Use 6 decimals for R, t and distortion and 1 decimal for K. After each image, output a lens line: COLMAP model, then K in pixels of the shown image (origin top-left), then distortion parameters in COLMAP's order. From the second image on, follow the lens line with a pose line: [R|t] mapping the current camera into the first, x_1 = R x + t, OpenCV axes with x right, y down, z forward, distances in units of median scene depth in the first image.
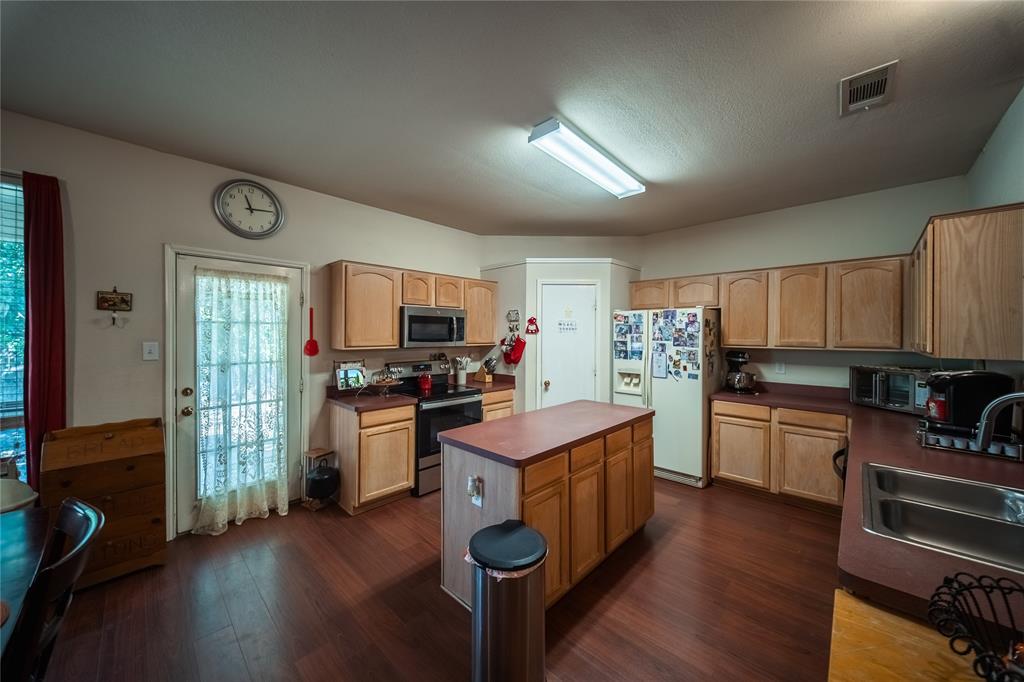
lens RADIAL K [[364.8, 0, 515.7], [0, 364.8, 335.6], [0, 0, 1]] dist [0.002145, -0.004654]
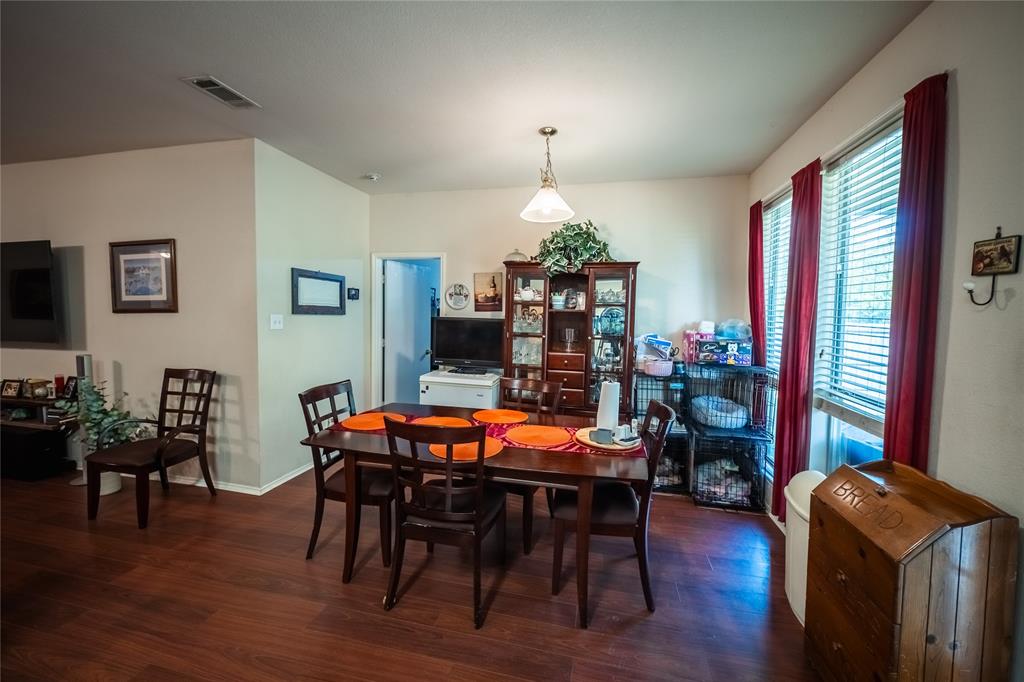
lens RADIAL K [[359.3, 0, 507.6], [0, 359.3, 335.1], [0, 0, 1]] dist [0.002441, -0.004670]
pose [[-0.836756, 0.016487, -0.547328, -0.226666], [-0.020865, 0.997861, 0.061956, -0.002532], [0.547178, 0.063262, -0.834622, 0.854043]]
